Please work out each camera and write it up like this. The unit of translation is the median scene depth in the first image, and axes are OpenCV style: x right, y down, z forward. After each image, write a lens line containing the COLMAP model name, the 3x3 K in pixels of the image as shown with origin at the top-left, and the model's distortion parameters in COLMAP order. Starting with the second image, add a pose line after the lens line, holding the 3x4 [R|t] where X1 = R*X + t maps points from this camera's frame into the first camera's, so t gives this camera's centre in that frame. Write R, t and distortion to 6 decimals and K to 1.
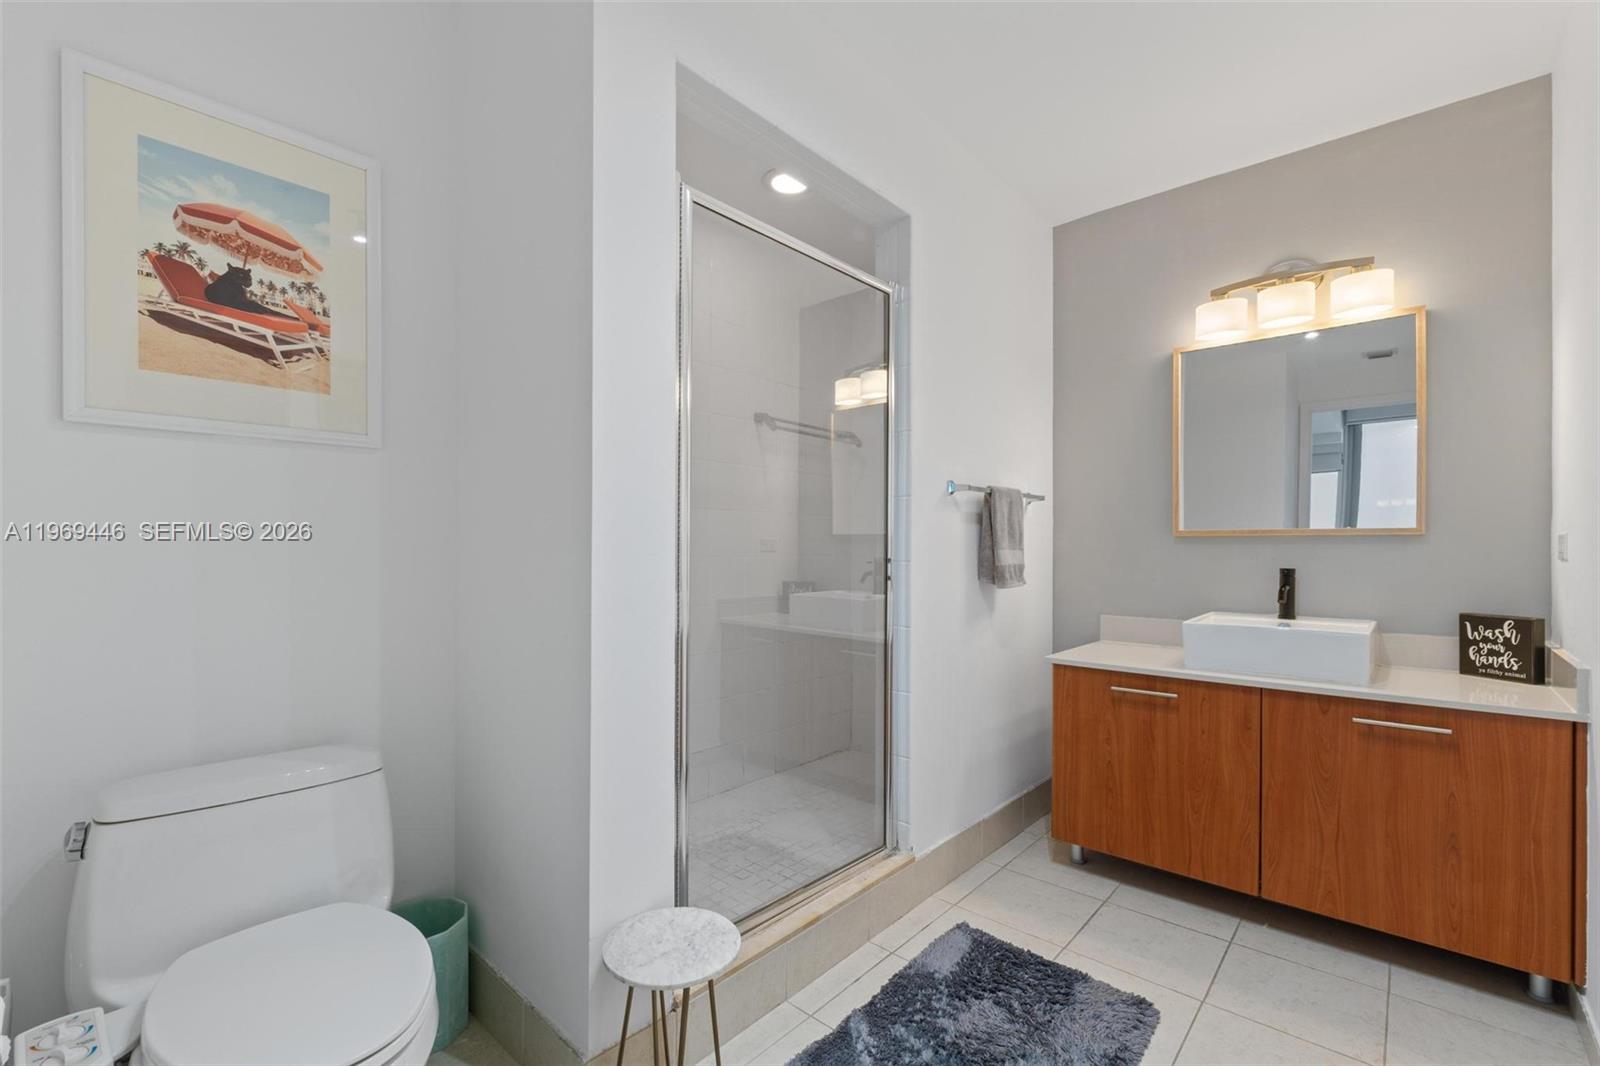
lens RADIAL K [[694.3, 0, 801.5], [0, 694.3, 548.2], [0, 0, 1]] dist [-0.005493, 0.000552]
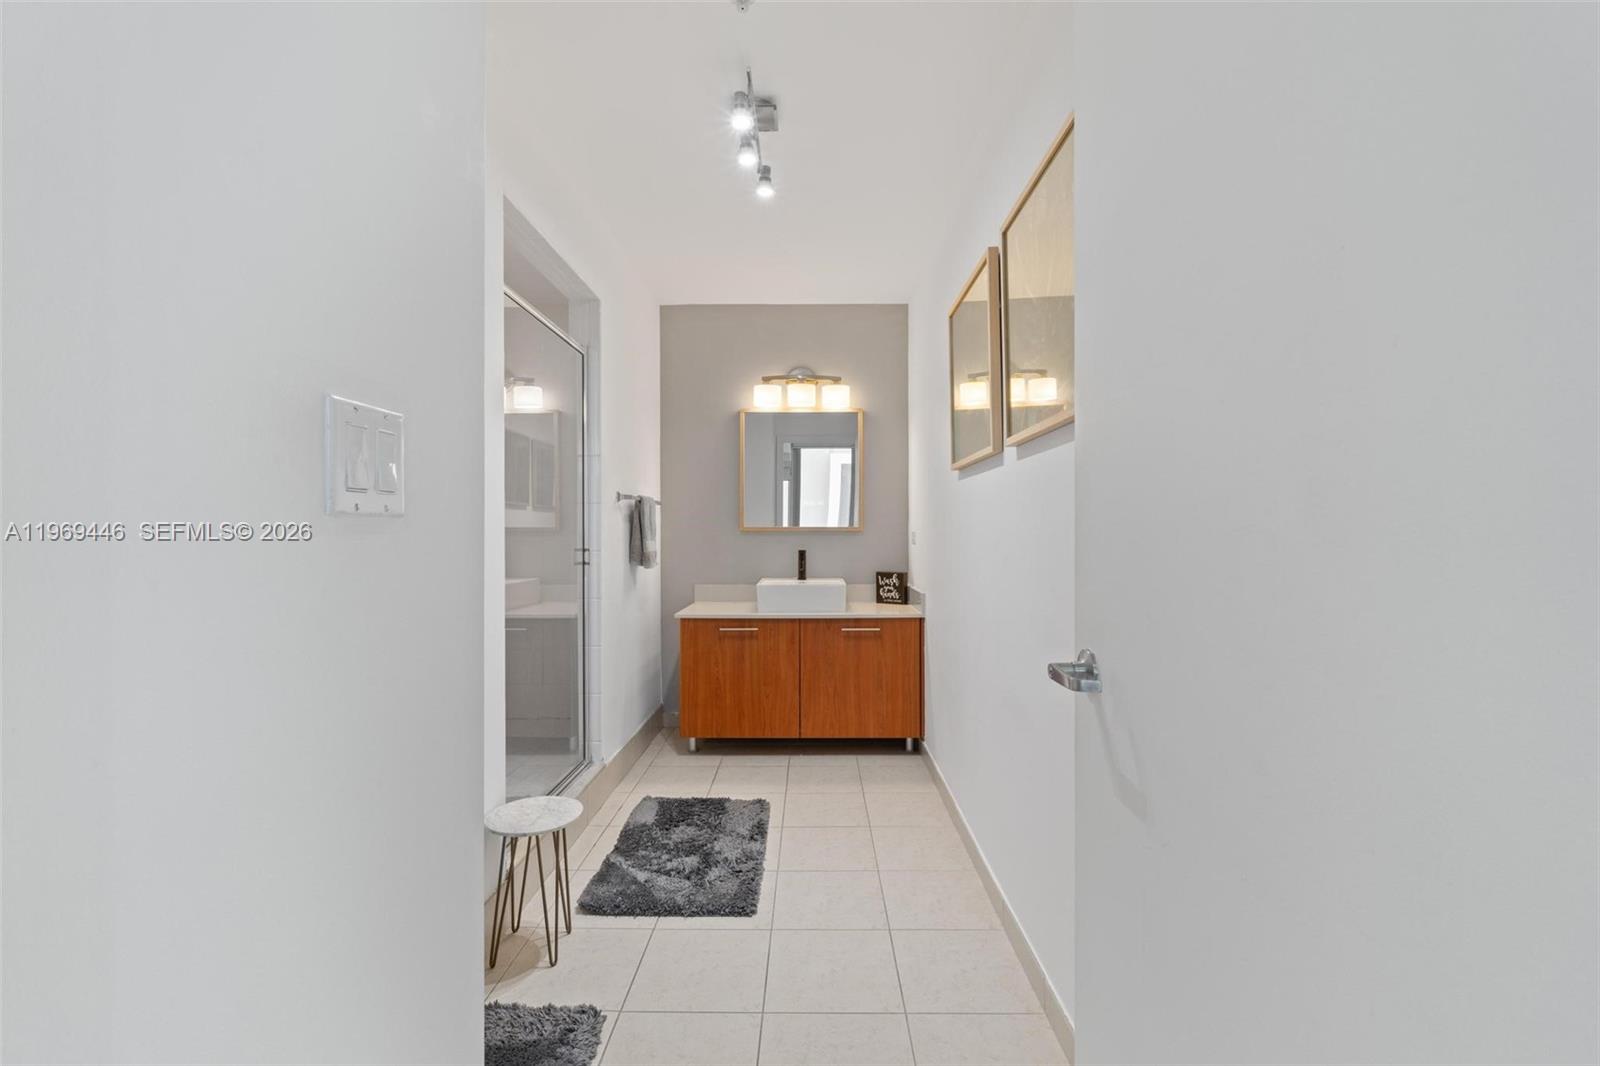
lens RADIAL K [[694.3, 0, 806.4], [0, 694.3, 528.0], [0, 0, 1]] dist [-0.005493, 0.000552]
pose [[0.748926, 0.000068, 0.662654, -0.453001], [0.003350, 0.999987, -0.003889, -0.019658], [-0.662645, 0.005133, 0.748916, -0.305938]]
